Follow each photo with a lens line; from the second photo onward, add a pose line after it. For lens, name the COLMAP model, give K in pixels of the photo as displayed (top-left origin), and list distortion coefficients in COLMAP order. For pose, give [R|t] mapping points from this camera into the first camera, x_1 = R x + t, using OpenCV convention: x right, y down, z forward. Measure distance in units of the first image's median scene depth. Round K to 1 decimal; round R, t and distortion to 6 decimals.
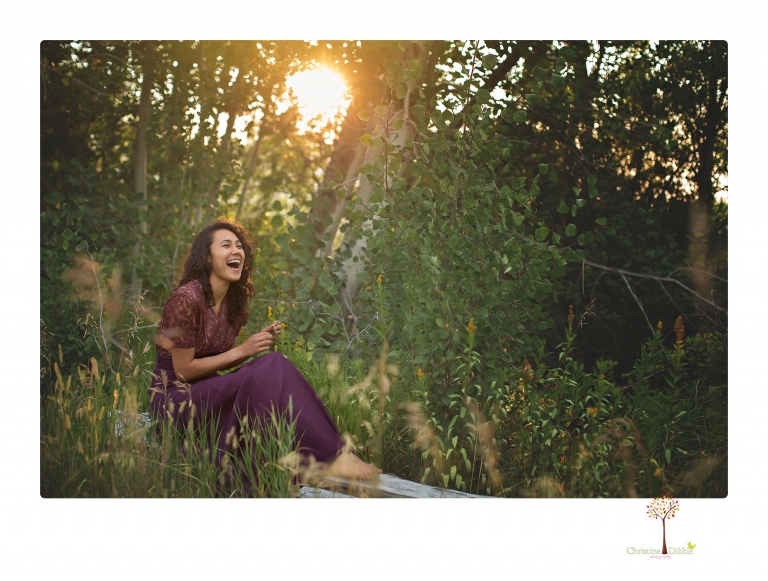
lens RADIAL K [[1082.6, 0, 385.4], [0, 1082.6, 290.3], [0, 0, 1]] dist [-0.023834, 0.000000]
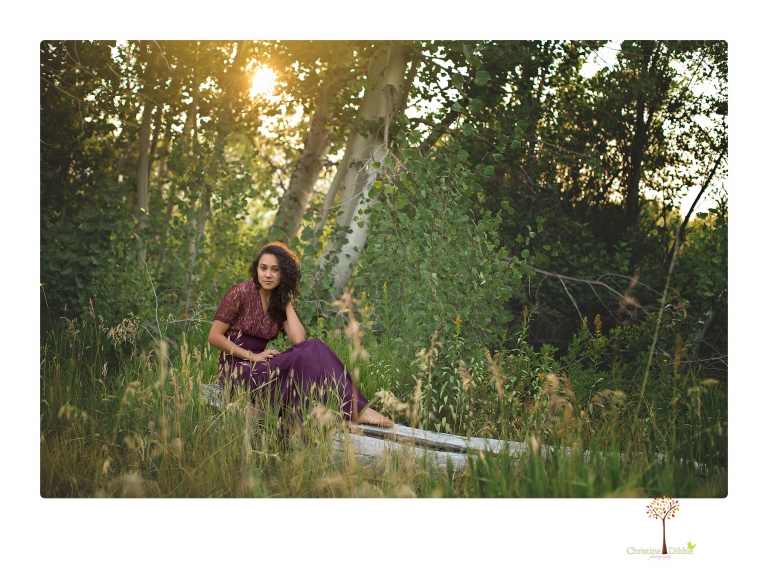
lens RADIAL K [[1082.6, 0, 380.2], [0, 1082.6, 287.5], [0, 0, 1]] dist [-0.023834, 0.000000]
pose [[0.998763, 0.002654, 0.049654, -0.090400], [-0.002807, 0.999991, 0.003025, -0.014007], [-0.049645, -0.003161, 0.998762, -0.418158]]
